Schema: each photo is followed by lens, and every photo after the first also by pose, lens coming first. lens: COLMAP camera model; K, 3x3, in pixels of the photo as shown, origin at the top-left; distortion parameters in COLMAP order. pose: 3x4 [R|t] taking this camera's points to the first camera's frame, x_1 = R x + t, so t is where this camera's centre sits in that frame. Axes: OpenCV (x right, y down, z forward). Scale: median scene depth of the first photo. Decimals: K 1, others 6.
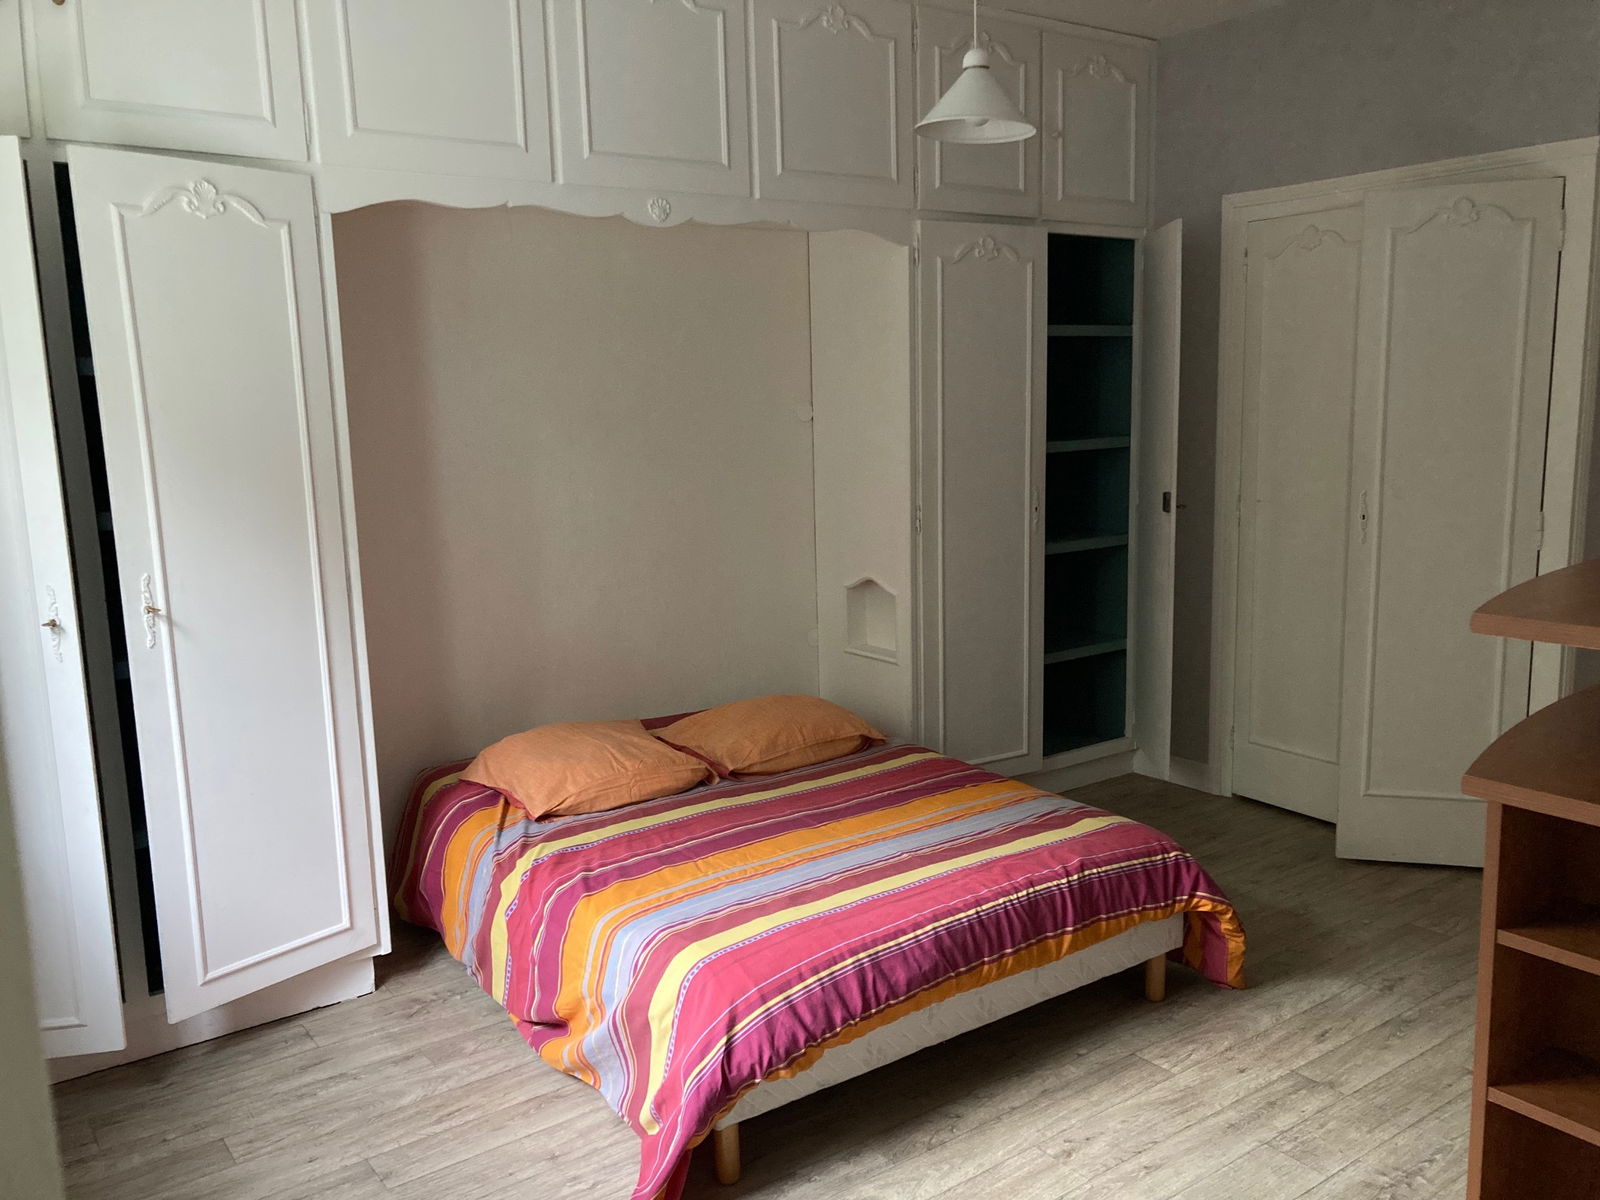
lens RADIAL K [[1314.9, 0, 800.0], [0, 1314.9, 600.0], [0, 0, 1]] dist [0.043705, -0.061388]
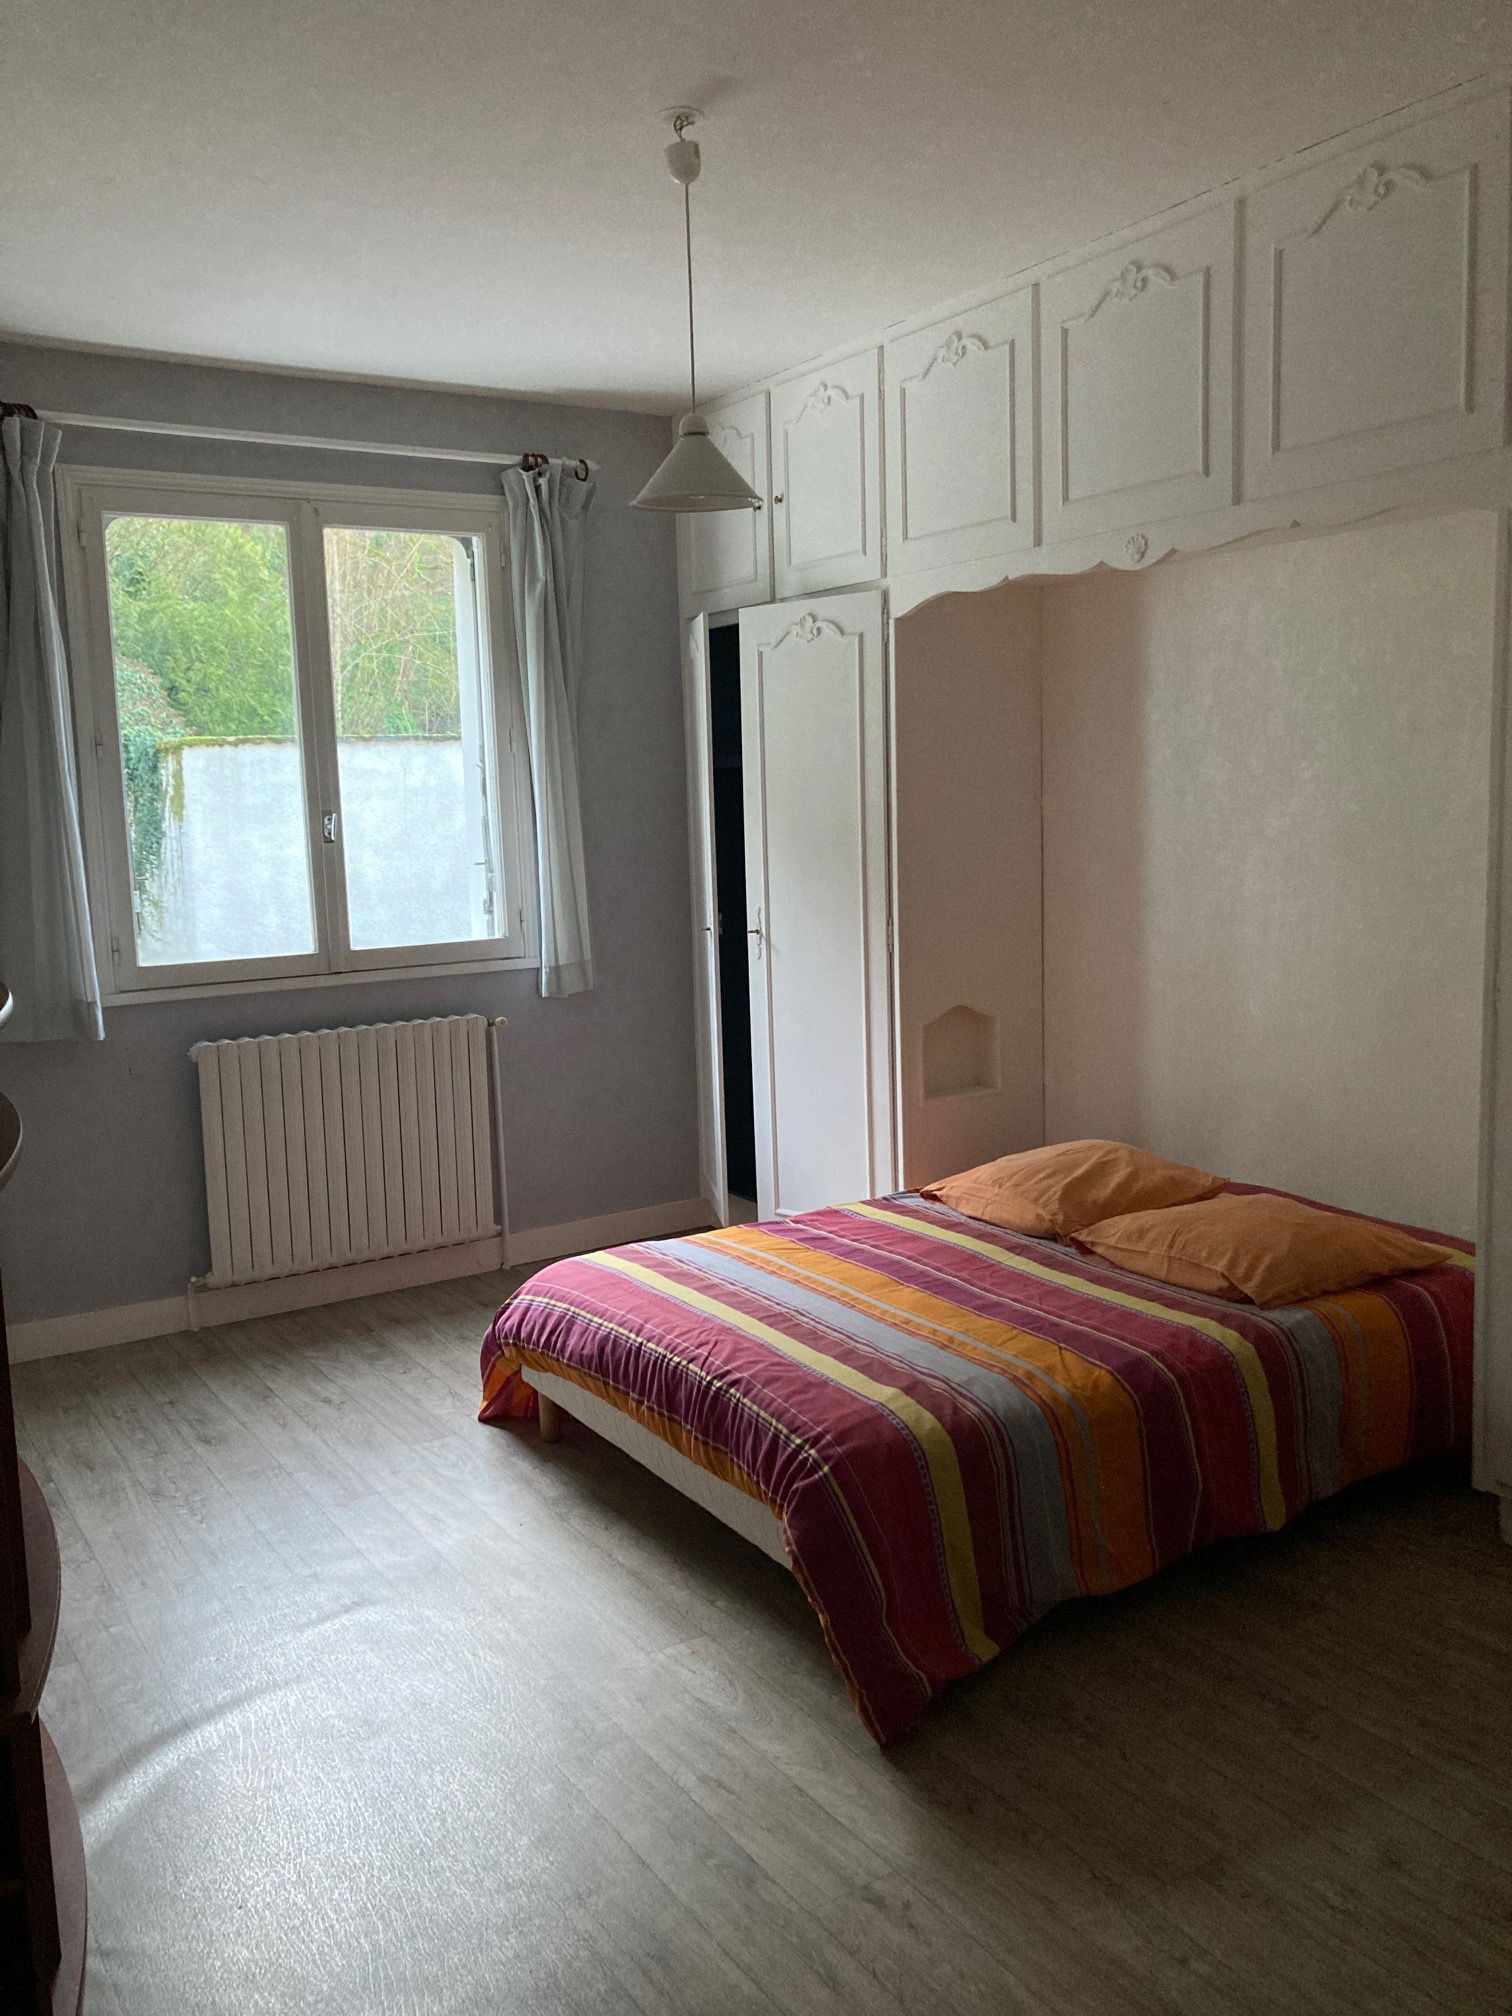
lens RADIAL K [[1656.7, 0, 750.9], [0, 1656.7, 998.2], [0, 0, 1]] dist [0.043705, -0.061388]
pose [[-0.068984, 0.144932, -0.987034, 1.073572], [-0.129554, 0.979711, 0.152912, -0.164938], [0.989170, 0.138423, -0.048808, 0.940720]]
